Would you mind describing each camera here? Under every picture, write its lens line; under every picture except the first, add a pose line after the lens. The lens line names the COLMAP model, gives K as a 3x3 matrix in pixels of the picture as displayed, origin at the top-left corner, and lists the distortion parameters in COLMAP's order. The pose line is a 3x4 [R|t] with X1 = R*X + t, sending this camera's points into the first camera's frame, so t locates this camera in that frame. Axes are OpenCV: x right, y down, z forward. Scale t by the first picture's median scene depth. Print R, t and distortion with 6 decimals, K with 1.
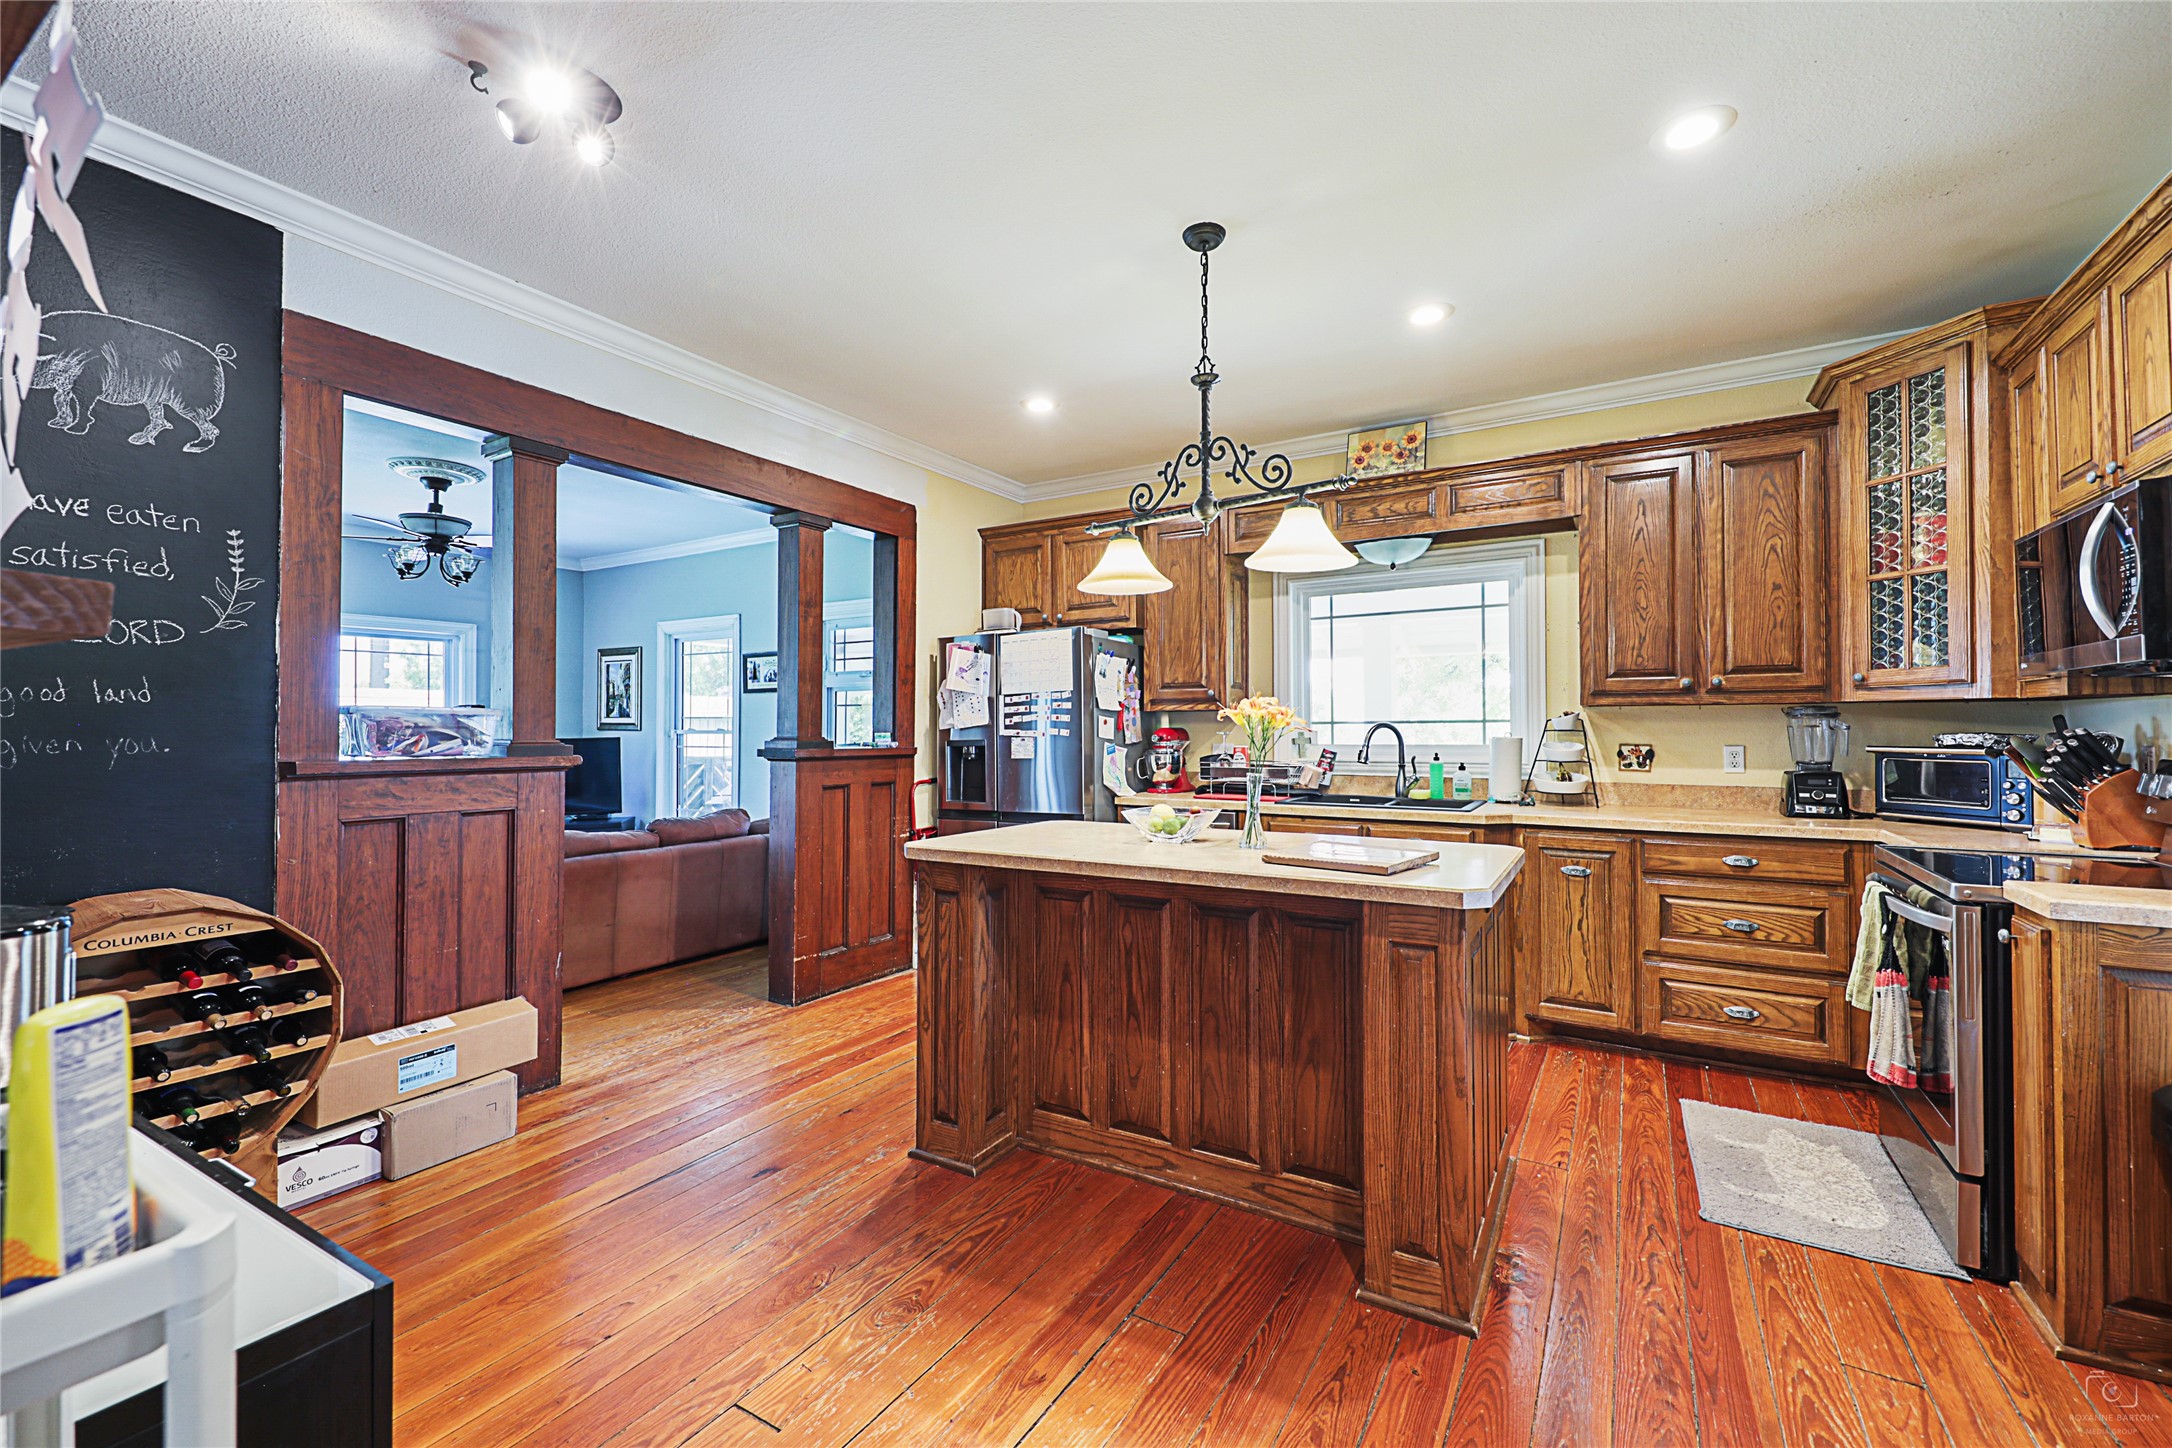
lens RADIAL K [[916.1, 0, 1087.4], [0, 916.1, 722.7], [0, 0, 1]] dist [-0.004664, -0.000797]
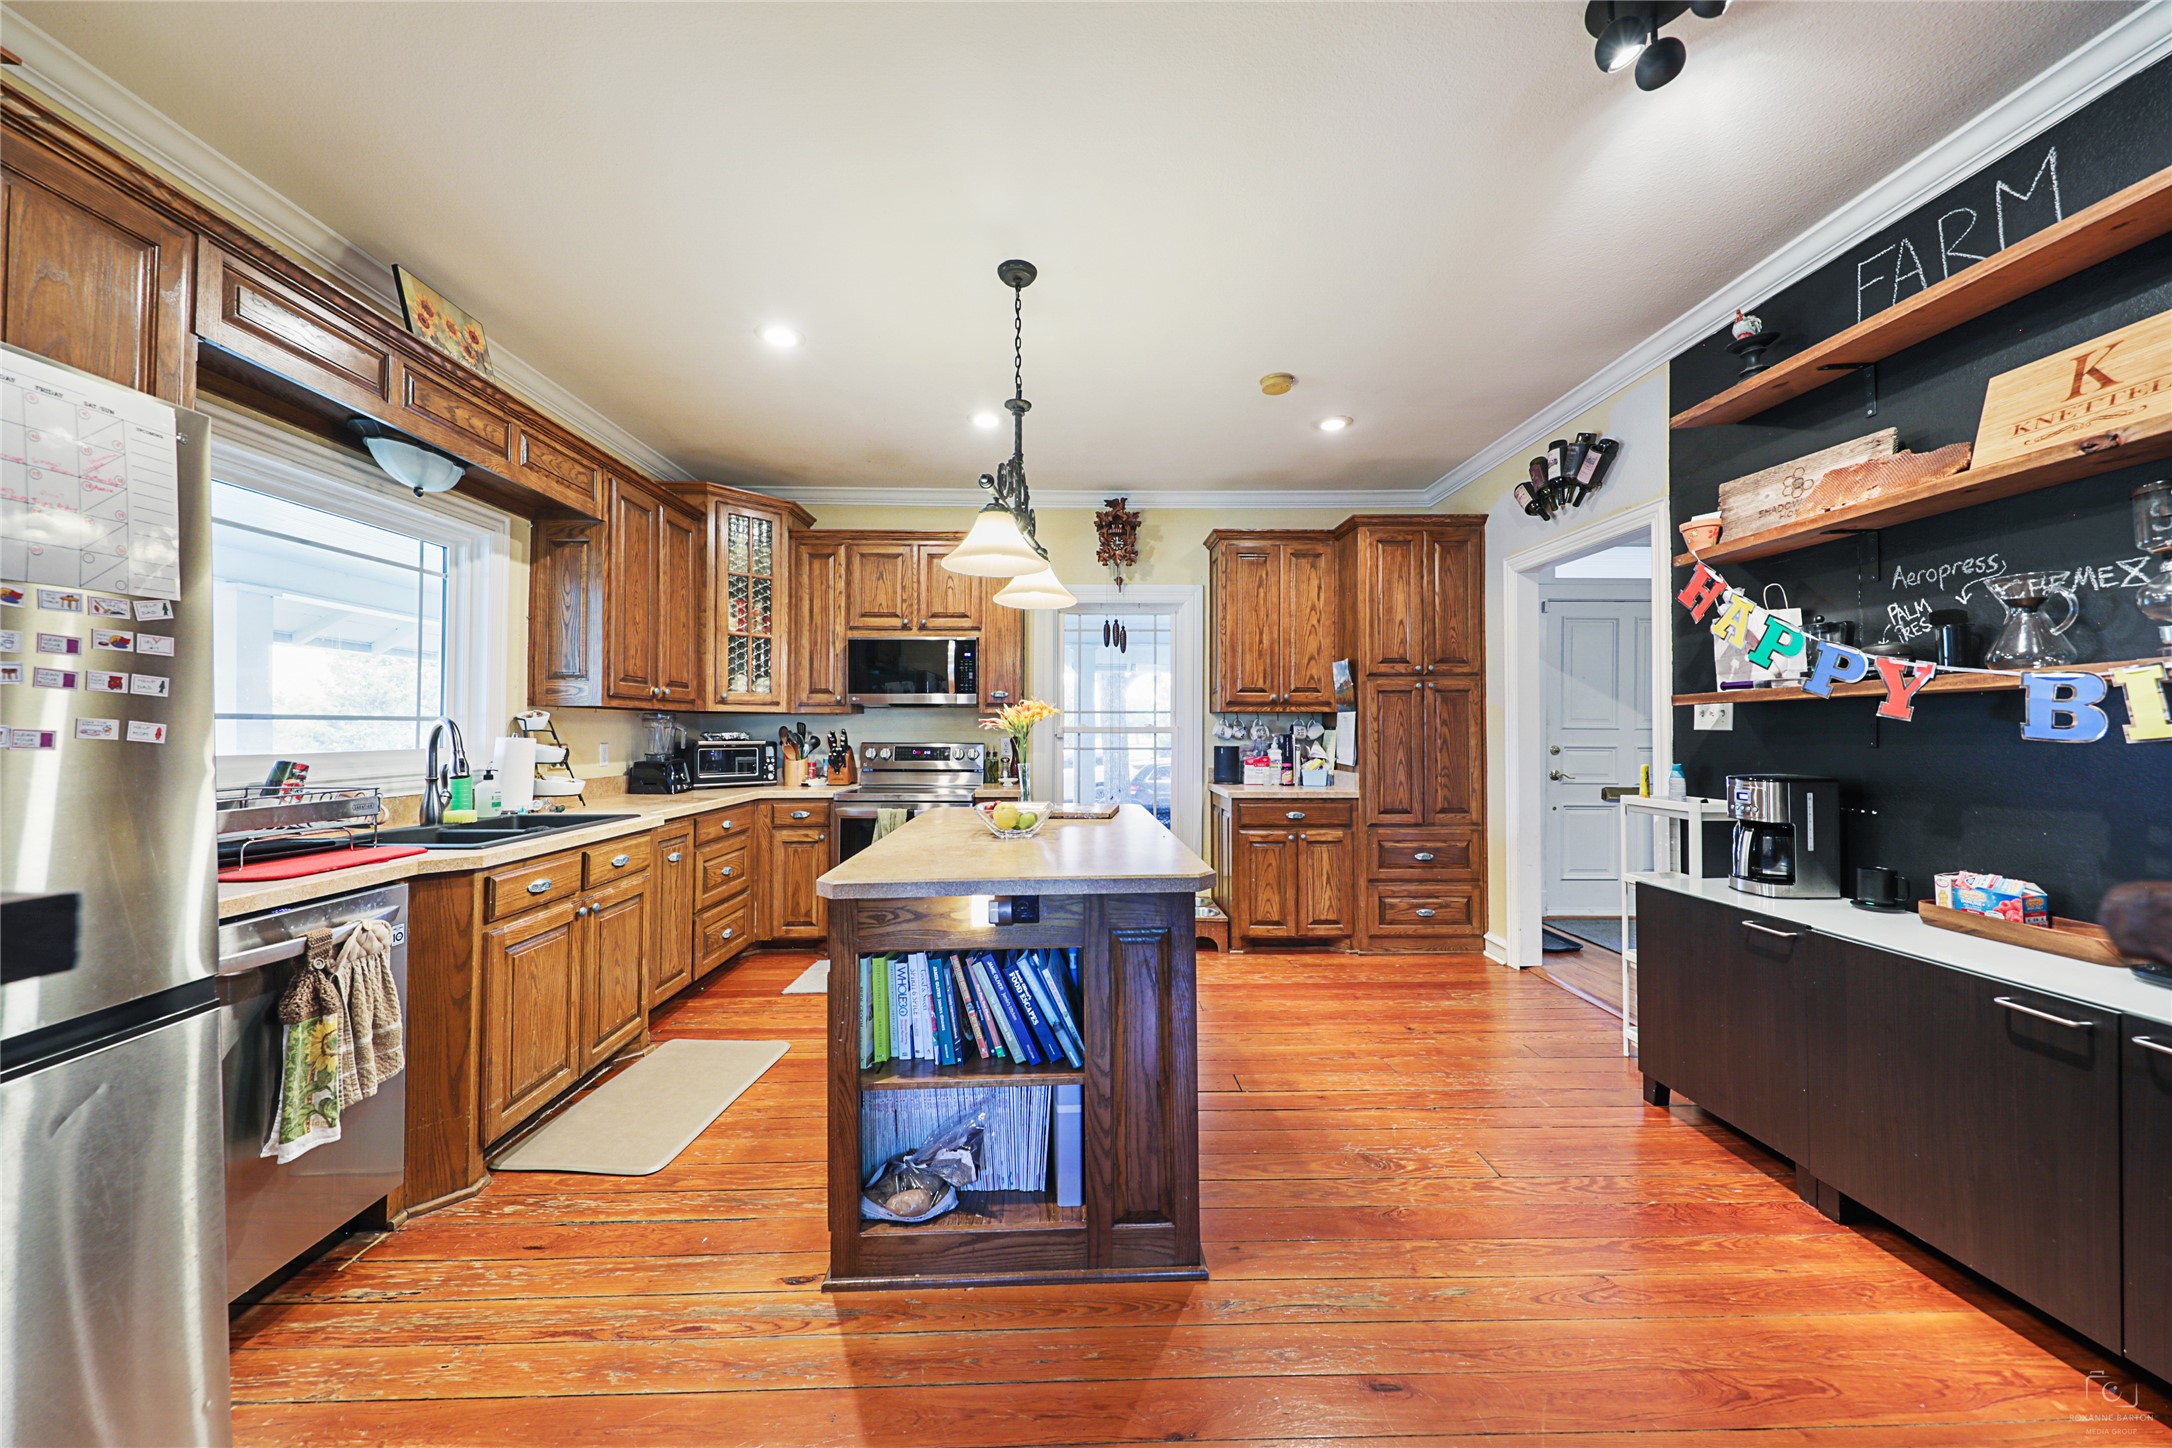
lens RADIAL K [[782.3, 0, 1069.0], [0, 782.3, 708.3], [0, 0, 1]] dist [0.006426, -0.002661]
pose [[-0.521837, 0.028892, 0.852556, -0.379817], [0.000434, 0.999435, -0.033604, 0.010167], [-0.853045, -0.017166, -0.521555, 0.779116]]
